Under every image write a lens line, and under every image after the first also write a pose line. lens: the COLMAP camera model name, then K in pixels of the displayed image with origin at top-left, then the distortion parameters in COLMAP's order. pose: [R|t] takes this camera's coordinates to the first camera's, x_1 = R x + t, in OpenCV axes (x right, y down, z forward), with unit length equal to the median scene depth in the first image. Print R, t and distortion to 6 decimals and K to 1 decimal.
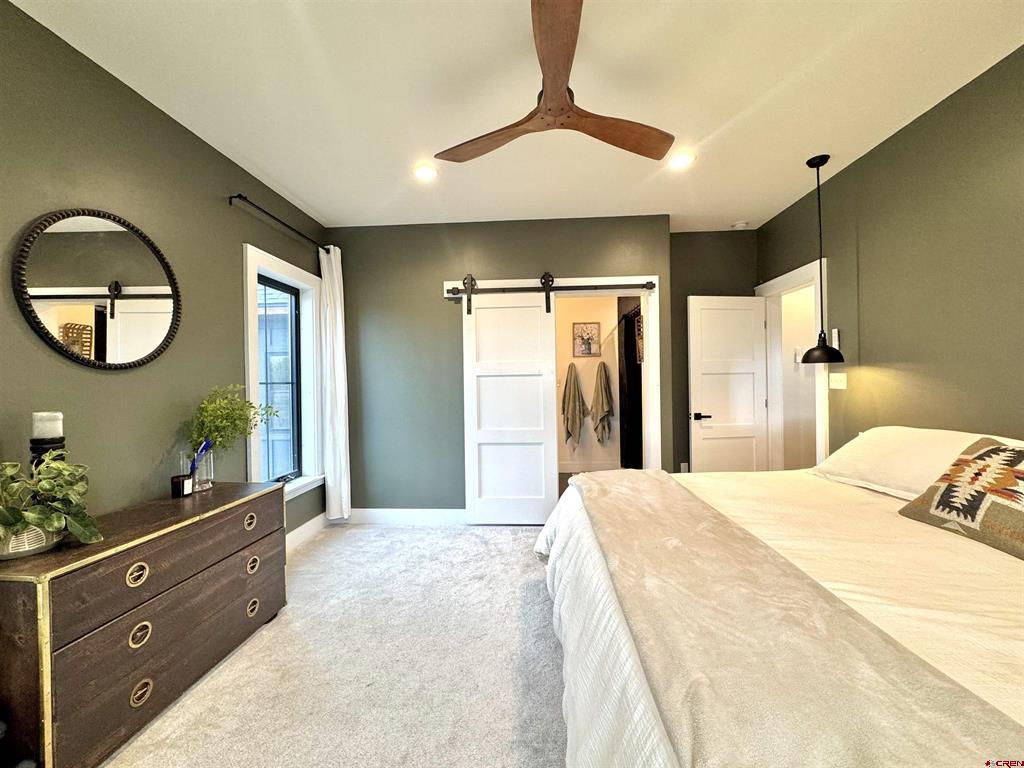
lens RADIAL K [[408.1, 0, 513.6], [0, 408.1, 380.7], [0, 0, 1]] dist [-0.000020, -0.000003]
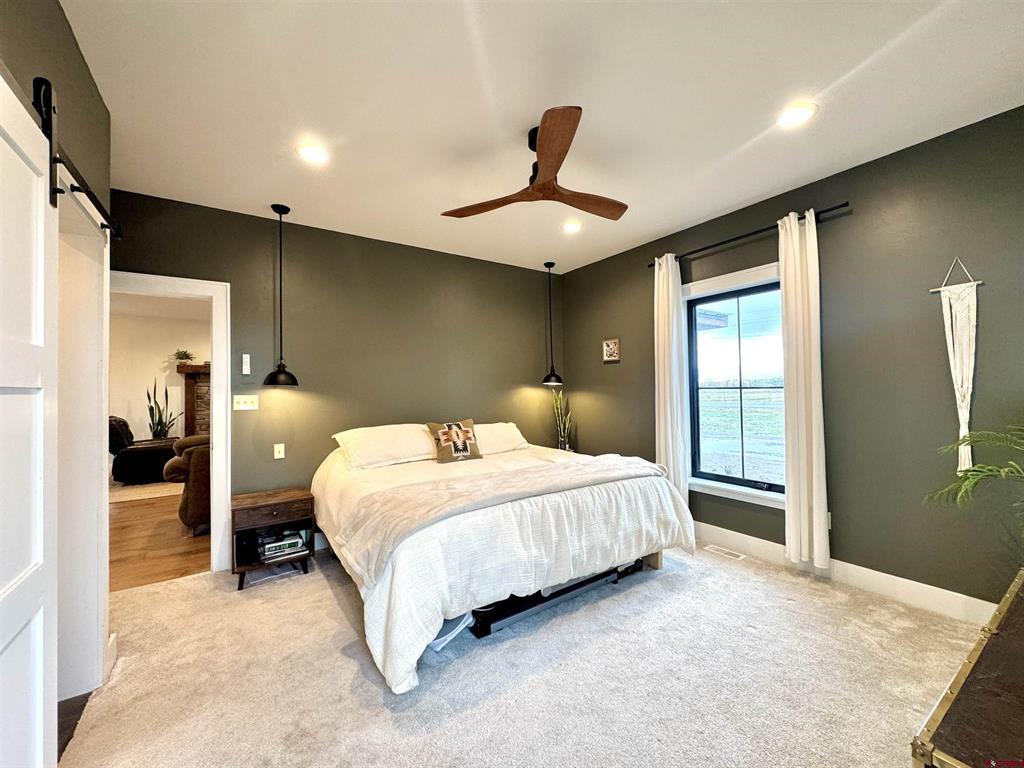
lens RADIAL K [[408.1, 0, 513.6], [0, 408.1, 380.7], [0, 0, 1]] dist [-0.000020, -0.000003]
pose [[-0.614631, 0.042510, 0.787668, -0.429318], [0.026254, 0.999096, -0.033434, -0.001875], [-0.788378, 0.000129, -0.615191, 0.955400]]
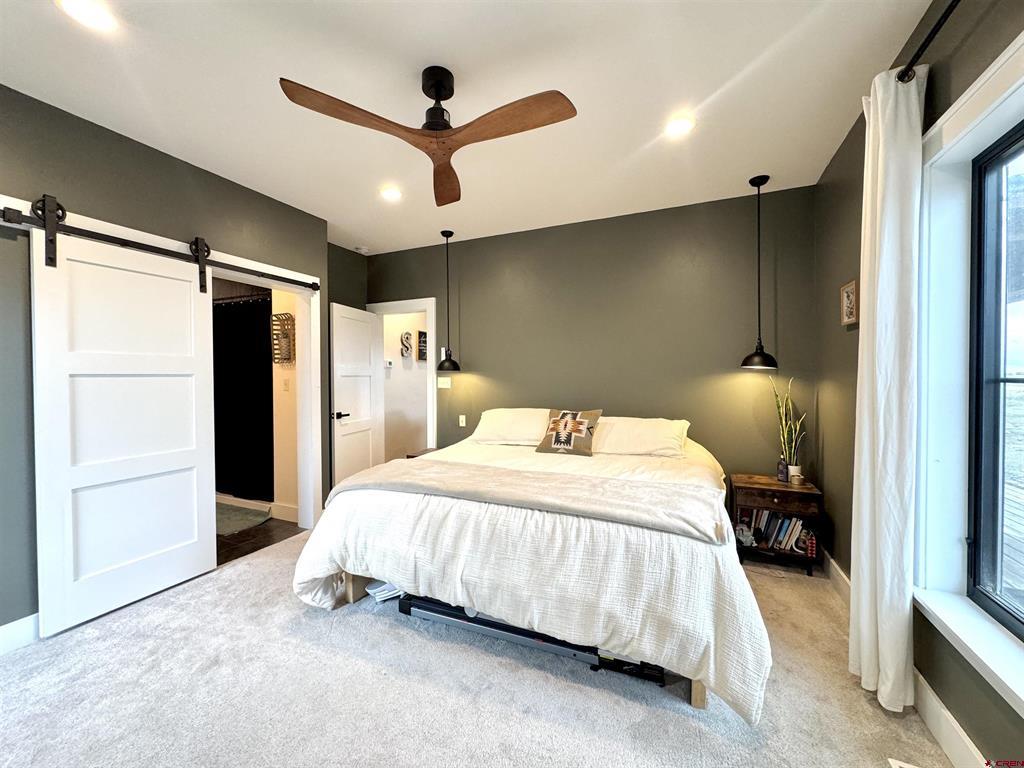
lens RADIAL K [[408.1, 0, 513.6], [0, 408.1, 380.7], [0, 0, 1]] dist [-0.000020, -0.000003]
pose [[0.347582, 0.002330, 0.937647, -0.443568], [-0.001426, 0.999997, -0.001956, -0.003422], [-0.937648, -0.000657, 0.347585, 0.211257]]
